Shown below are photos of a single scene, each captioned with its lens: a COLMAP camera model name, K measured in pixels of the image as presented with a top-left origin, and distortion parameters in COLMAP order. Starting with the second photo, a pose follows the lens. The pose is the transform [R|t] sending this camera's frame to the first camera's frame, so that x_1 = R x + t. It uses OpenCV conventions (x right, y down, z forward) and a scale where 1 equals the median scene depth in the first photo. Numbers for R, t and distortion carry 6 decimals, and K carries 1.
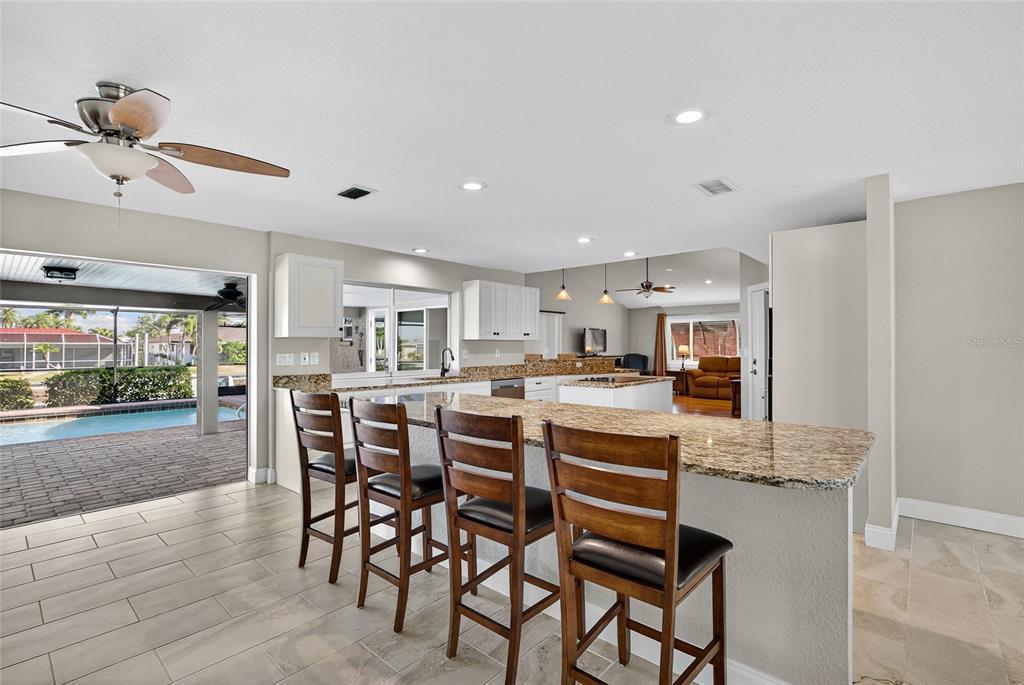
lens RADIAL K [[467.2, 0, 509.2], [0, 467.2, 345.9], [0, 0, 1]] dist [-0.005562, -0.000055]
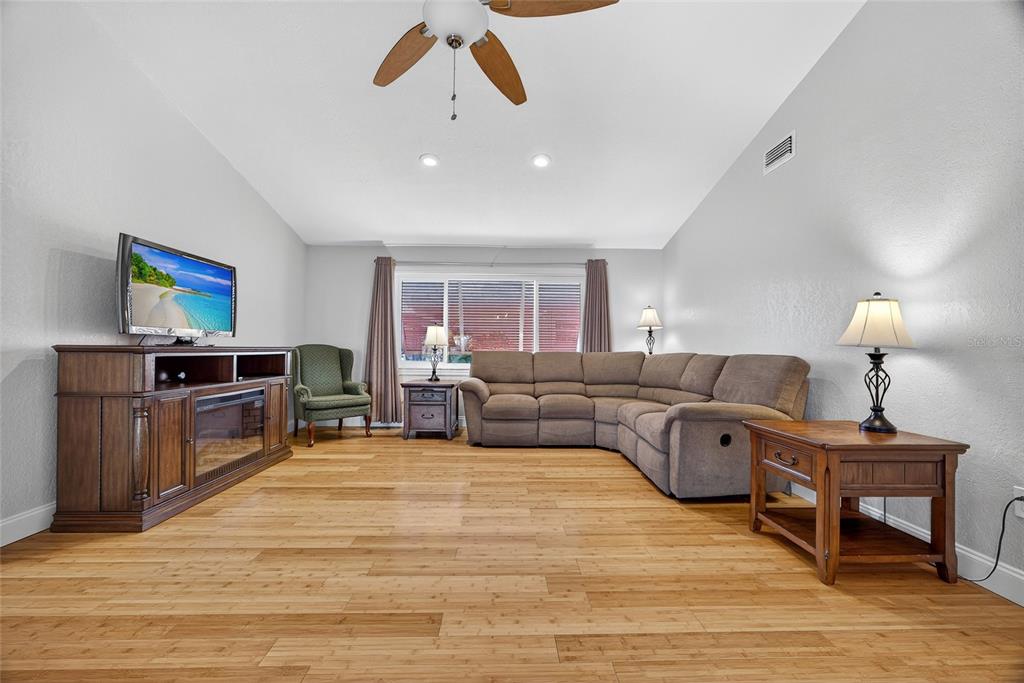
lens RADIAL K [[421.8, 0, 509.5], [0, 421.8, 346.7], [0, 0, 1]] dist [-0.002235, 0.000792]
pose [[0.734874, 0.012599, 0.678086, 0.135580], [-0.013264, 0.999903, -0.004204, 0.018398], [-0.678074, -0.005905, 0.734970, 0.609910]]
